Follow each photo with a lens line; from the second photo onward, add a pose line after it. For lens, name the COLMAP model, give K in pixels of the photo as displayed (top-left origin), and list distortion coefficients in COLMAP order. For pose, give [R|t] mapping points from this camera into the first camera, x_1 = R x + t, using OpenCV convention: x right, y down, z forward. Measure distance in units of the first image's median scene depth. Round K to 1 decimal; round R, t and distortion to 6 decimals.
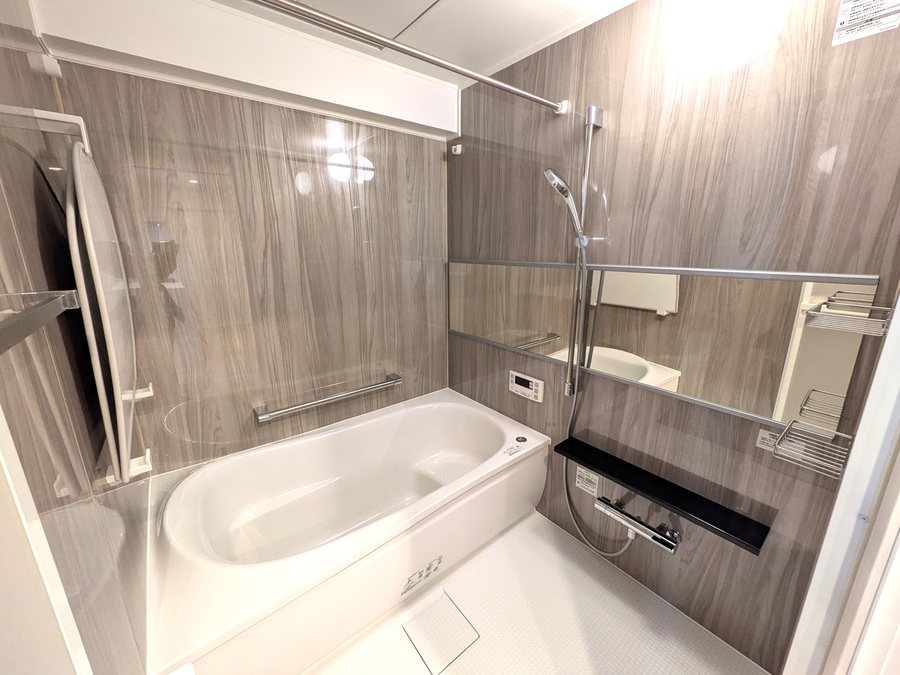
lens RADIAL K [[357.8, 0, 448.7], [0, 357.8, 332.3], [0, 0, 1]] dist [-0.000165, -0.000122]
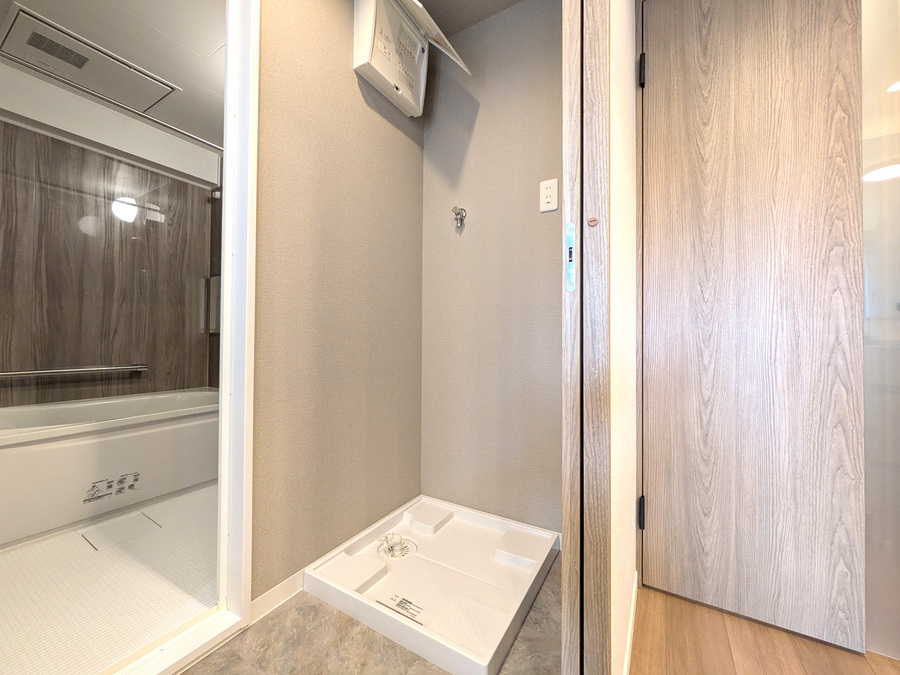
lens RADIAL K [[357.8, 0, 449.8], [0, 357.8, 332.2], [0, 0, 1]] dist [-0.000165, -0.000122]
pose [[0.933948, 0.017173, 0.356997, 0.374276], [0.074295, 0.967699, -0.240914, 0.387152], [-0.349603, 0.251524, 0.902504, -0.406192]]
